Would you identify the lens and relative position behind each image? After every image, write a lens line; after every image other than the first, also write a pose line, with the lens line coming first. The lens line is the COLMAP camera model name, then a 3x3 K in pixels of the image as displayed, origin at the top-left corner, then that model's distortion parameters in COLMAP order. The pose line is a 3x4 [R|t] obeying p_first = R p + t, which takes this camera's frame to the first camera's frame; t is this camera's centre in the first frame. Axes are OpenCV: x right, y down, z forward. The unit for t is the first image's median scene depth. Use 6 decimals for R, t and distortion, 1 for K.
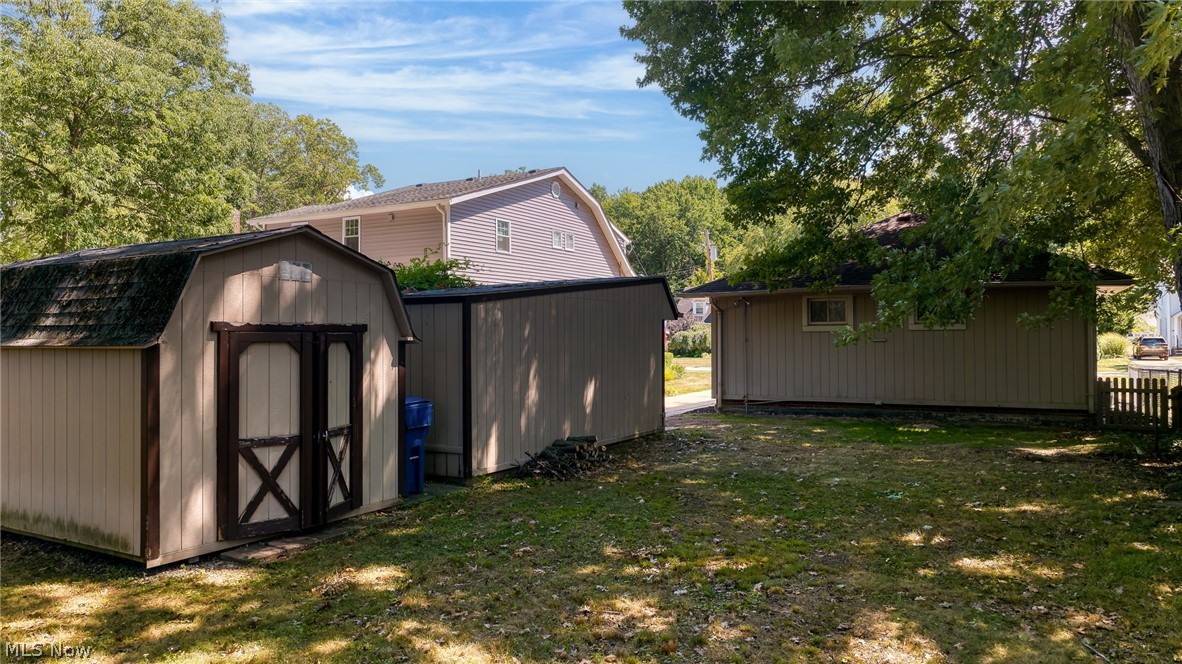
lens RADIAL K [[826.1, 0, 591.0], [0, 826.1, 332.0], [0, 0, 1]] dist [-0.004498, -0.005553]
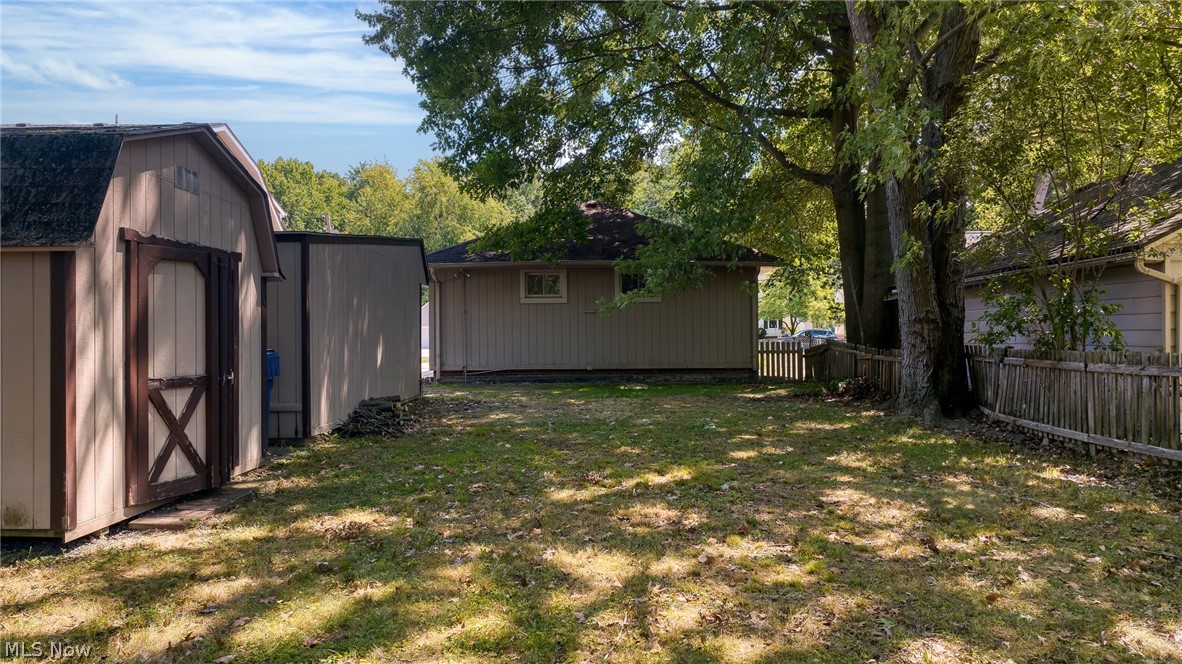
lens RADIAL K [[821.4, 0, 591.0], [0, 821.4, 332.0], [0, 0, 1]] dist [0.005711, 0.005803]
pose [[0.876943, -0.001367, 0.480593, -0.309083], [-0.000464, 0.999993, 0.003691, 0.058383], [-0.480595, -0.003460, 0.876936, 0.067834]]
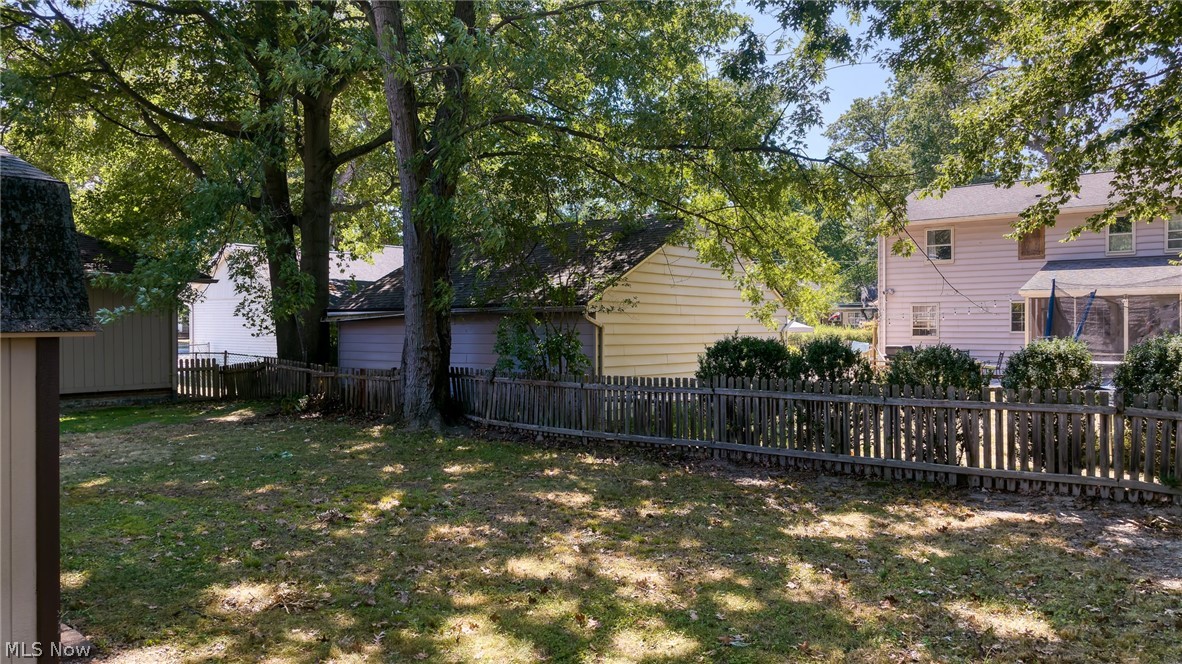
lens RADIAL K [[826.1, 0, 591.0], [0, 826.1, 332.0], [0, 0, 1]] dist [-0.004498, -0.005553]
pose [[0.182797, -0.006601, 0.983129, -0.692422], [-0.006124, 0.999950, 0.007853, 0.005417], [-0.983132, -0.007457, 0.182747, 0.319123]]
